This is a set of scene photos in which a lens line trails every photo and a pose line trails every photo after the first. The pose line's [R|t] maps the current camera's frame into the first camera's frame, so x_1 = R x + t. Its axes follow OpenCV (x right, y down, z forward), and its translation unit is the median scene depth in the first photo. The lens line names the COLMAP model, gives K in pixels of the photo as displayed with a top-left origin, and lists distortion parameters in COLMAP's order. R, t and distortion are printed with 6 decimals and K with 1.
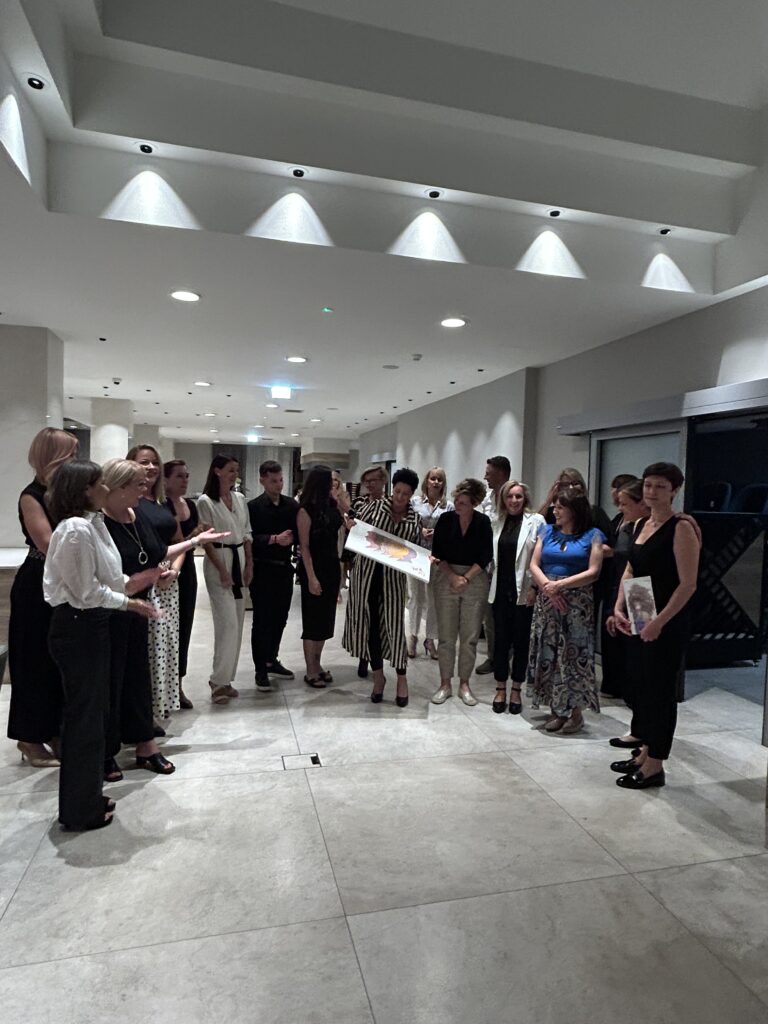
lens RADIAL K [[603.6, 0, 386.8], [0, 603.6, 515.2], [0, 0, 1]] dist [0.002618, 0.001914]
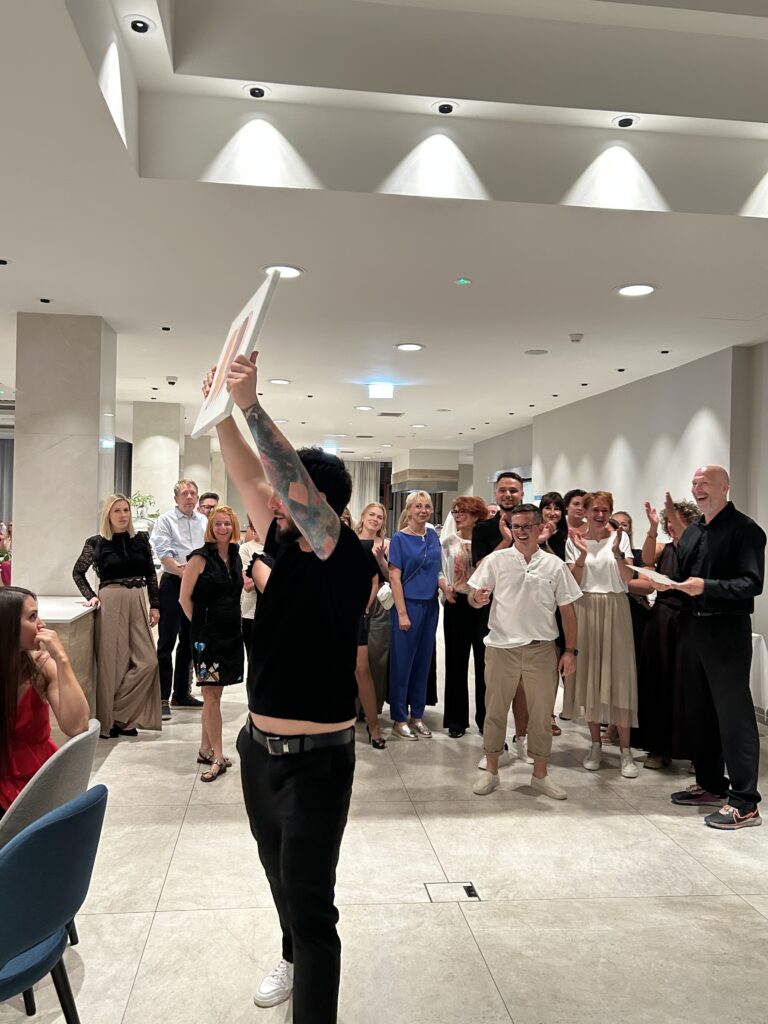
lens RADIAL K [[839.4, 0, 384.0], [0, 839.4, 512.0], [0, 0, 1]] dist [0.062008, -0.052727]
pose [[0.991203, -0.005742, -0.132227, -0.084846], [-0.000996, 0.998706, -0.050838, 0.000193], [0.132348, 0.050522, 0.989915, -0.051613]]
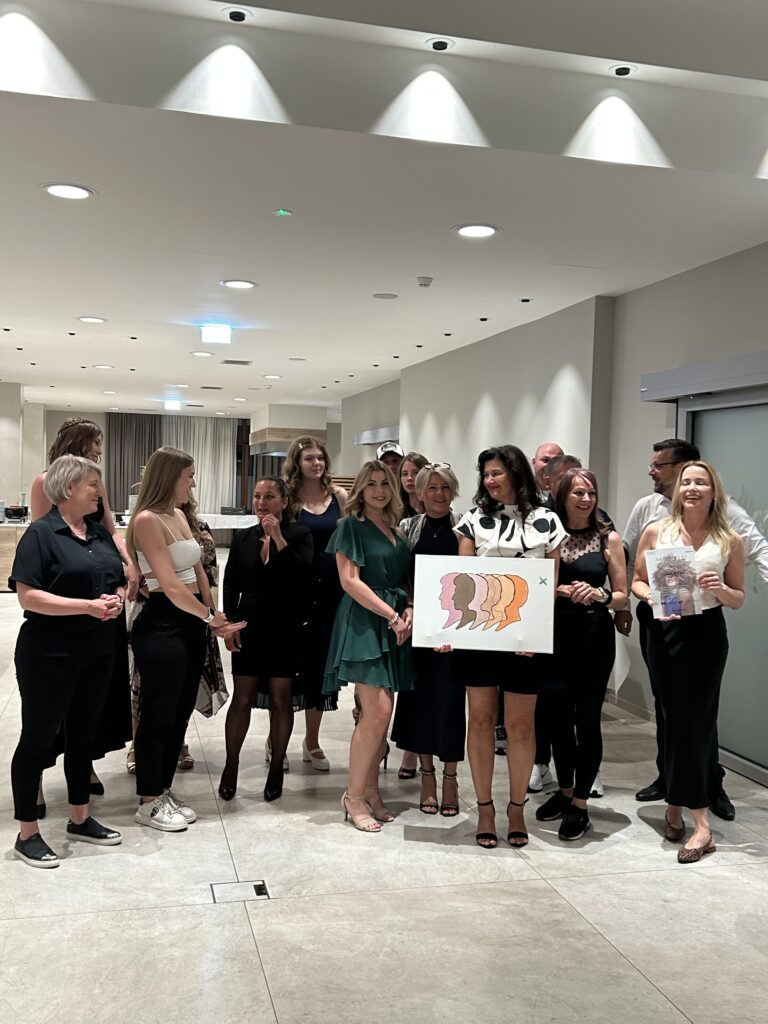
lens RADIAL K [[992.4, 0, 385.7], [0, 992.4, 517.9], [0, 0, 1]] dist [0.043043, -0.031555]
pose [[0.999981, 0.000835, -0.006056, 0.026673], [-0.000908, 0.999927, -0.012041, 0.007344], [0.006045, 0.012046, 0.999909, -0.110269]]
